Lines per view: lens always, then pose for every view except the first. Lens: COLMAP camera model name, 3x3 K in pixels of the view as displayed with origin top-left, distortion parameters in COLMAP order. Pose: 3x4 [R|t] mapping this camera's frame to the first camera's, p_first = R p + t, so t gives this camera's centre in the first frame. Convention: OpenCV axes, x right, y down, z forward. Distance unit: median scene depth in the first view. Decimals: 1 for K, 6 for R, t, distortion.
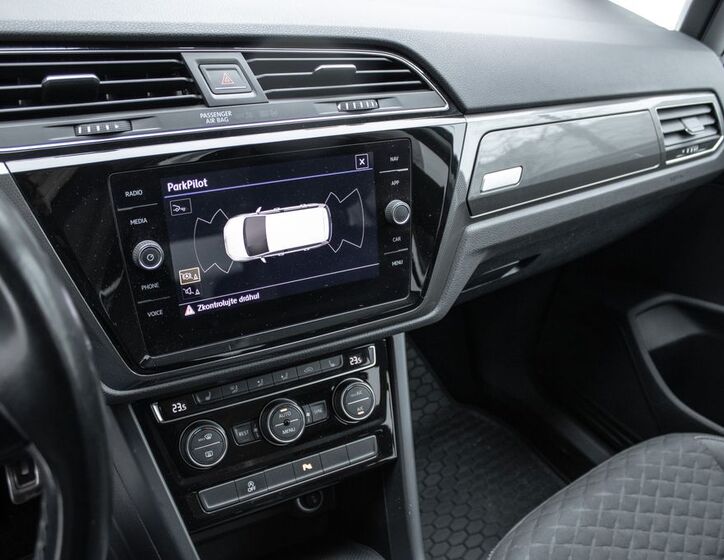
lens RADIAL K [[697.3, 0, 360.5], [0, 697.3, 293.4], [0, 0, 1]] dist [-0.160854, 0.138306]
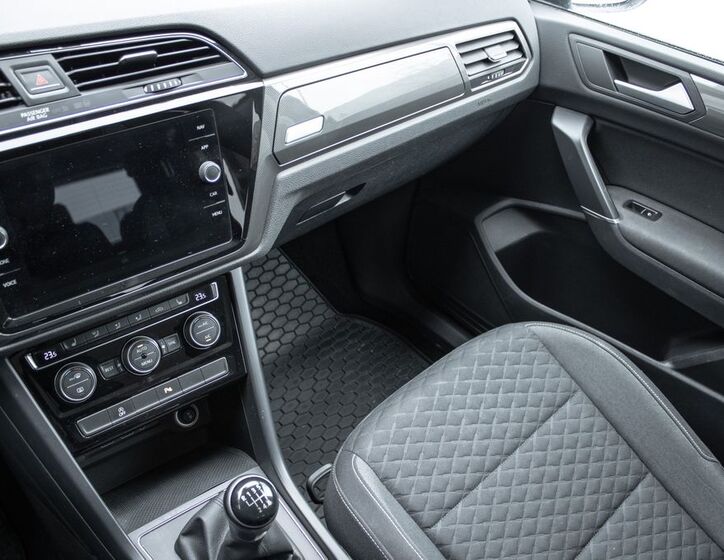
lens RADIAL K [[697.3, 0, 360.5], [0, 697.3, 293.4], [0, 0, 1]] dist [-0.160854, 0.138306]
pose [[0.989186, -0.114075, 0.092187, 0.164137], [0.101215, 0.985823, 0.133825, -0.040844], [-0.106146, -0.123047, 0.986708, -0.197785]]
